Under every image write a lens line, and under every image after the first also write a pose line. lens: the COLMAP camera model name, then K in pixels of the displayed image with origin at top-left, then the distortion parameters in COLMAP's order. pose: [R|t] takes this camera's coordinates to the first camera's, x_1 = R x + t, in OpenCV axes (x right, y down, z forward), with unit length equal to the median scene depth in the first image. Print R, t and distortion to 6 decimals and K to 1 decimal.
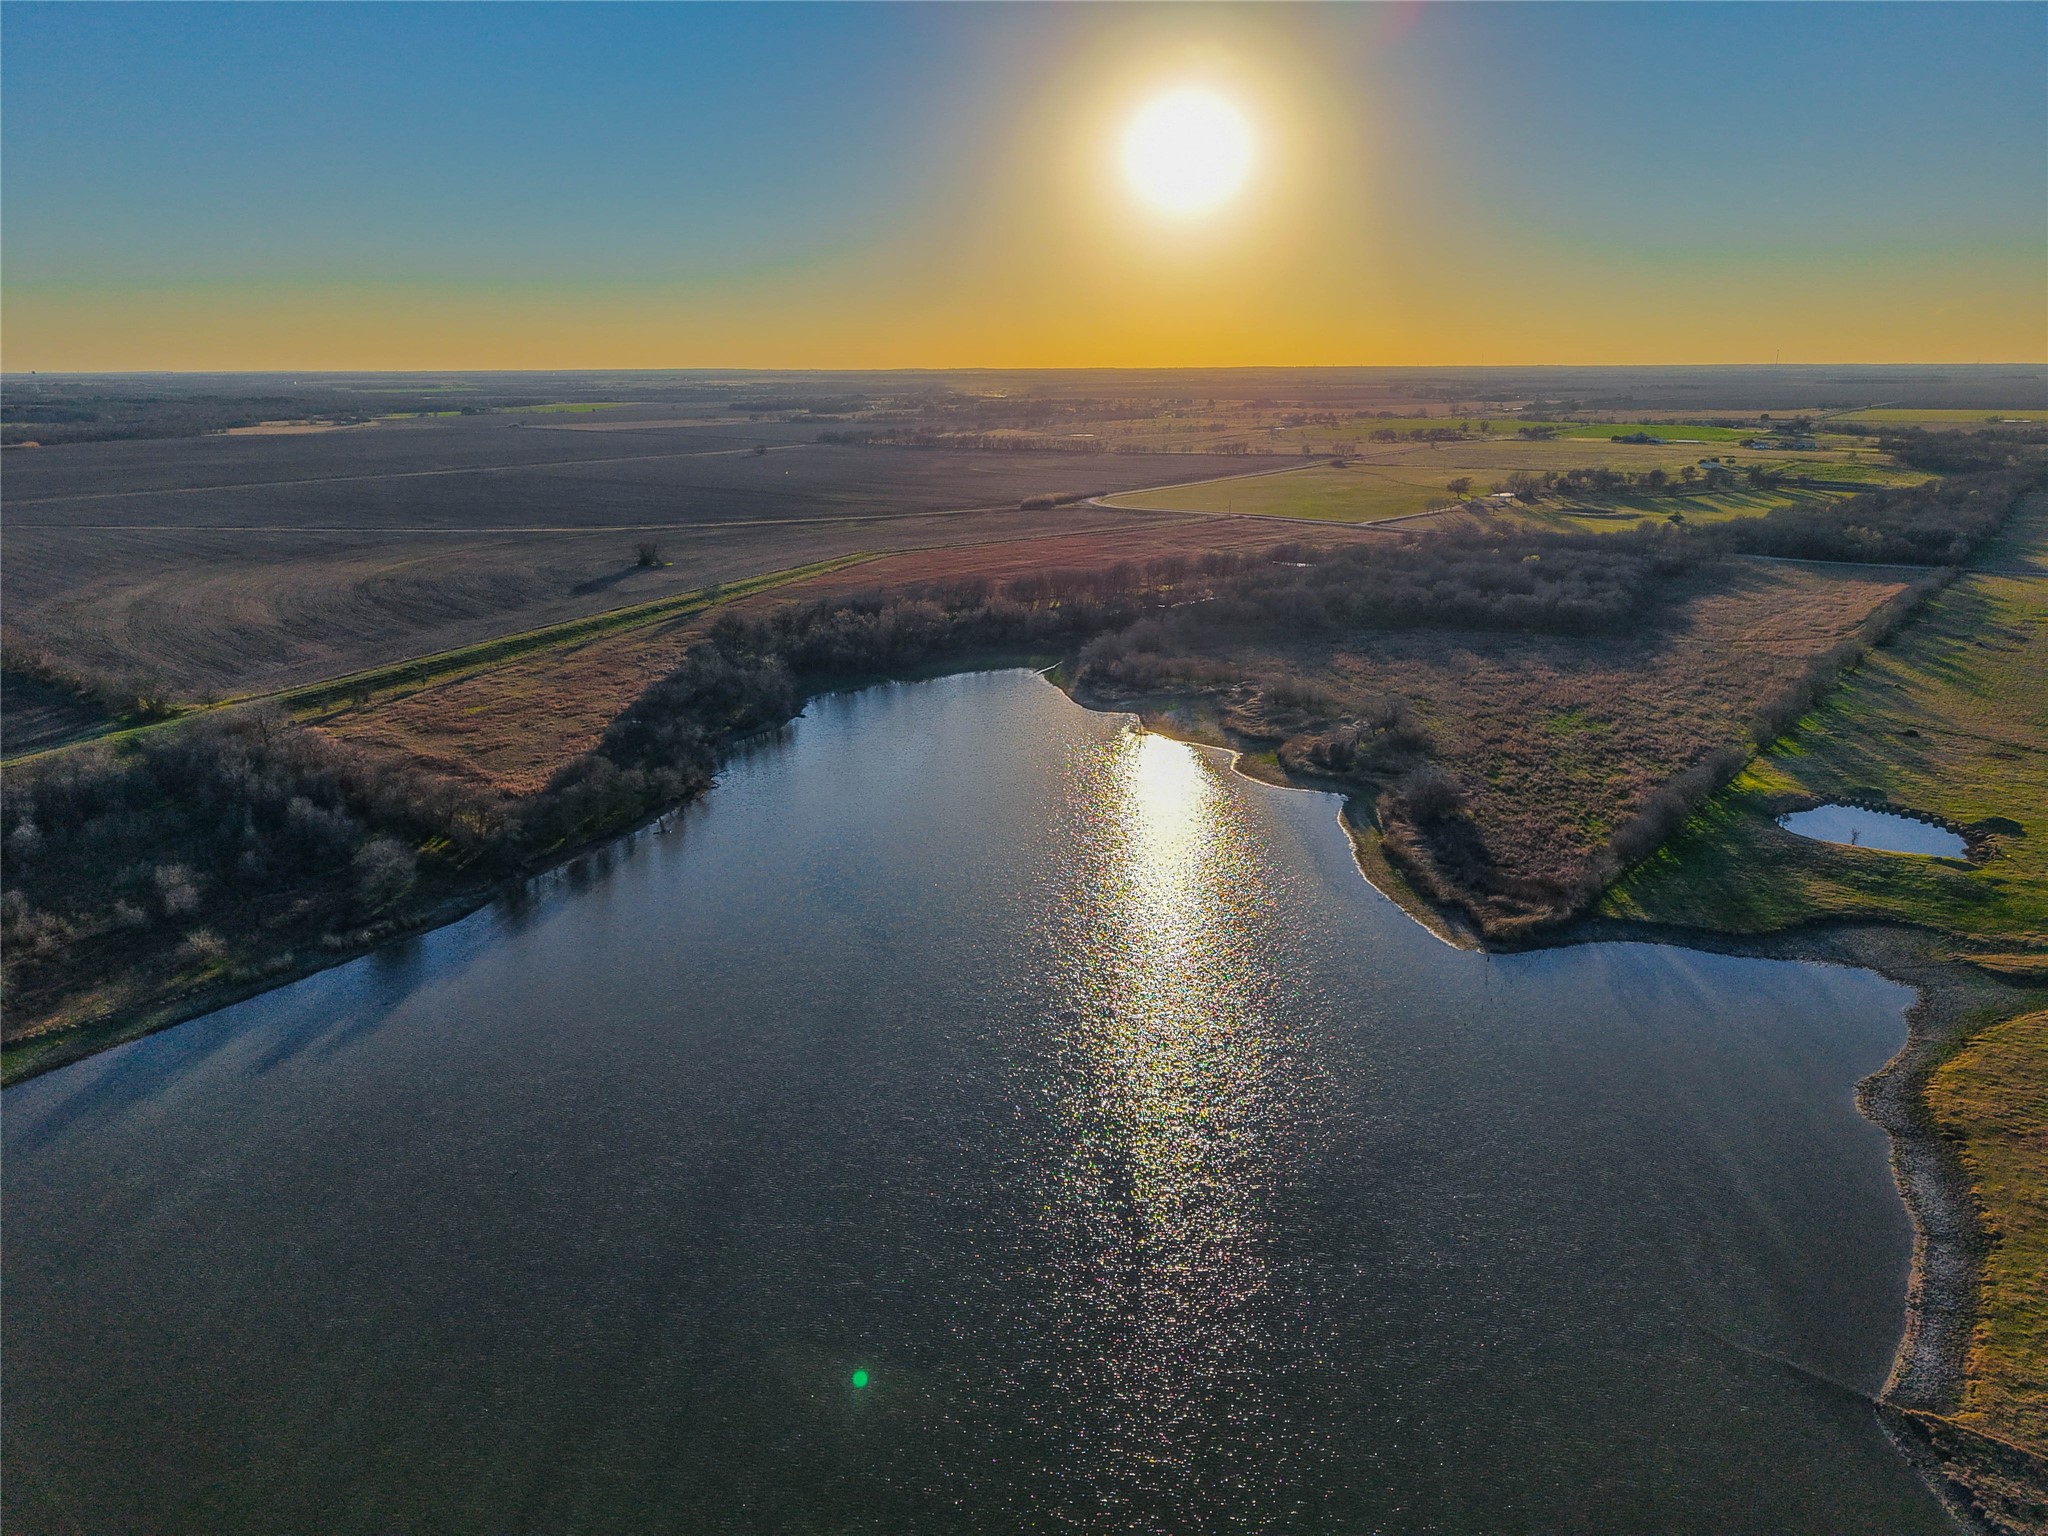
lens RADIAL K [[1361.4, 0, 1029.4], [0, 1361.4, 776.6], [0, 0, 1]] dist [0.031776, -0.032509]
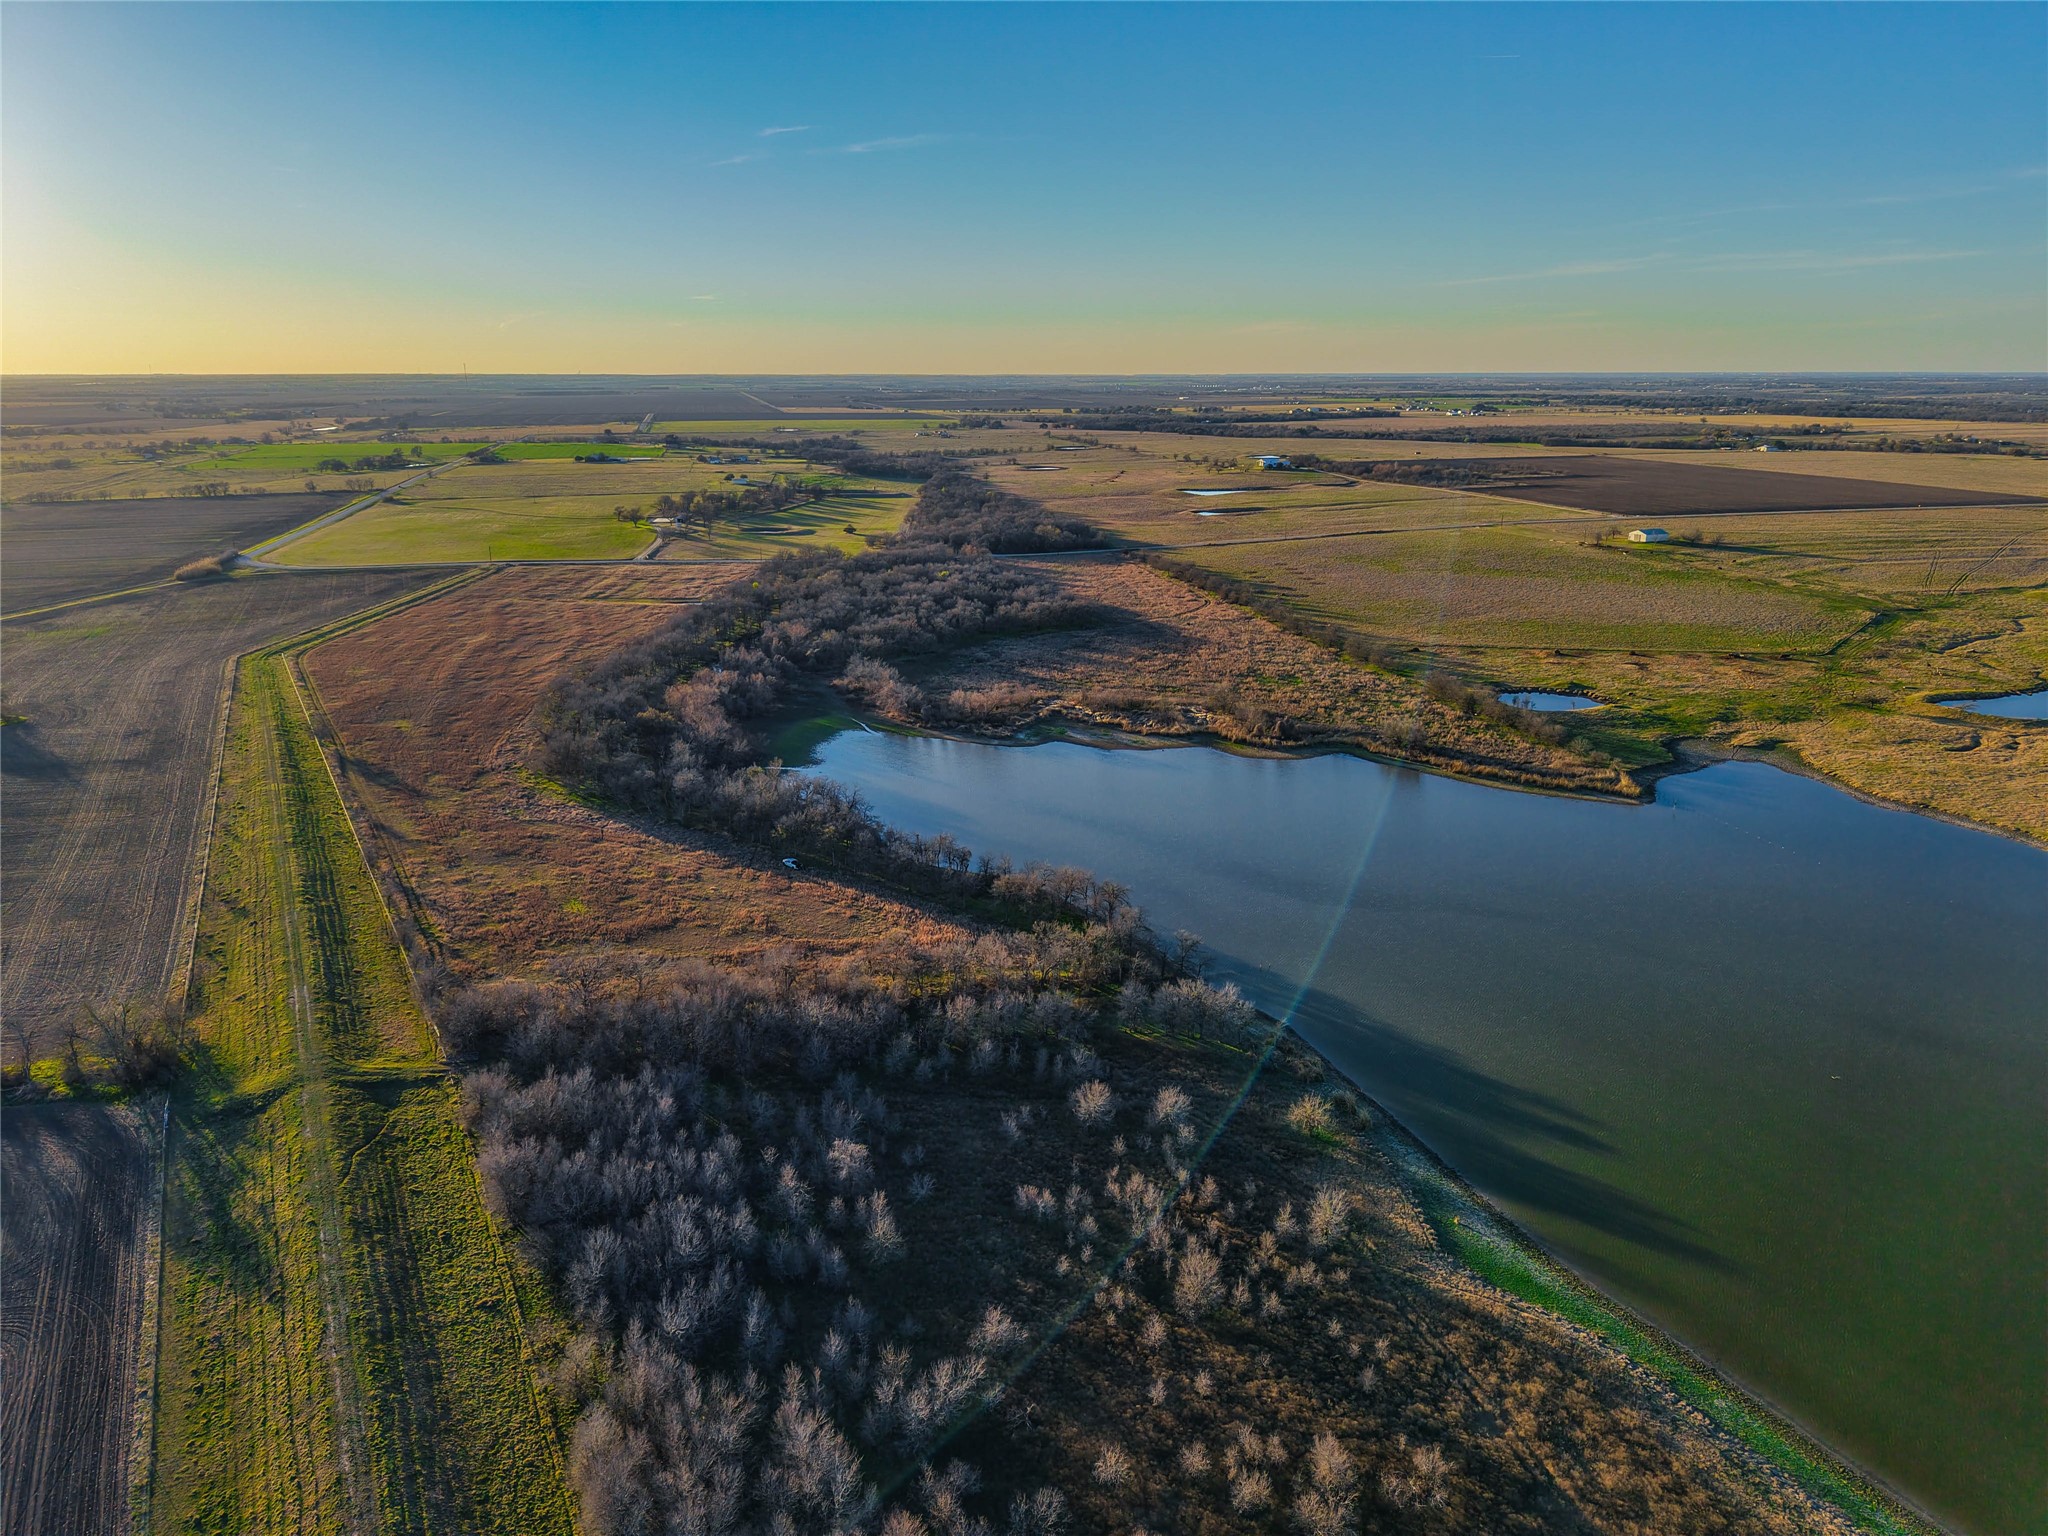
lens RADIAL K [[1361.4, 0, 1028.9], [0, 1361.4, 766.1], [0, 0, 1]] dist [0.031776, -0.032509]
pose [[0.620163, -0.215017, 0.754430, -0.565710], [0.225525, 0.969973, 0.091060, -0.096969], [-0.751356, 0.113671, 0.650033, 0.225801]]
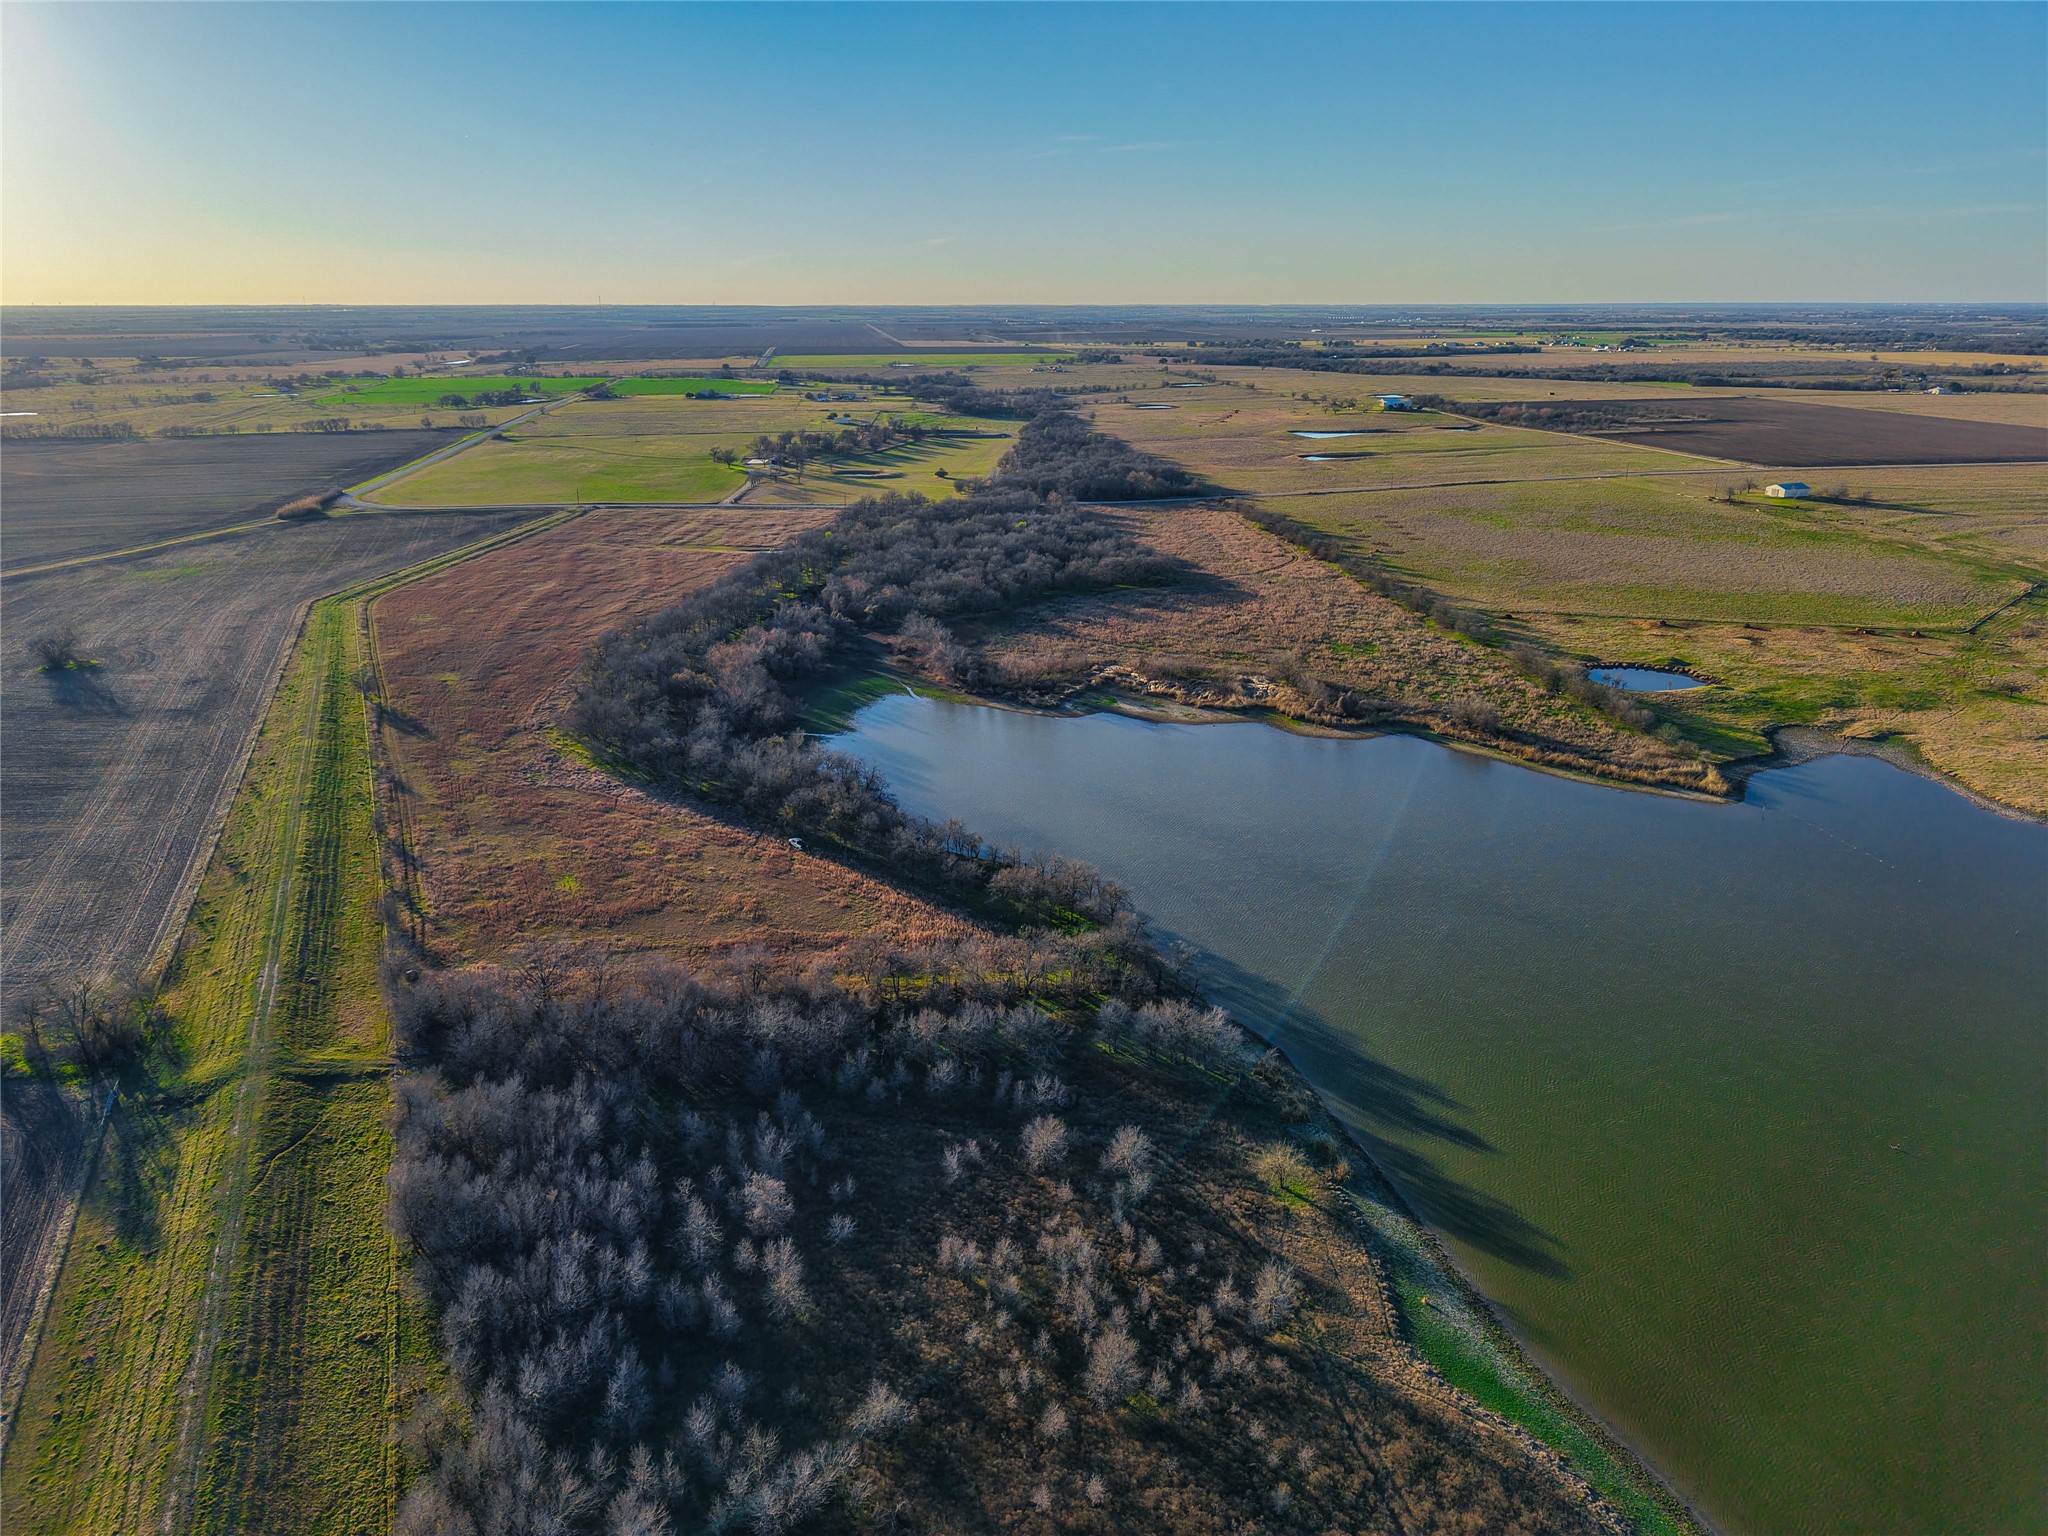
lens RADIAL K [[1361.4, 0, 1029.1], [0, 1361.4, 769.3], [0, 0, 1]] dist [0.031776, -0.032509]
pose [[0.689445, -0.231655, 0.686295, -0.510754], [0.207842, 0.970906, 0.118928, -0.103113], [-0.693878, 0.060646, 0.717534, 0.213712]]
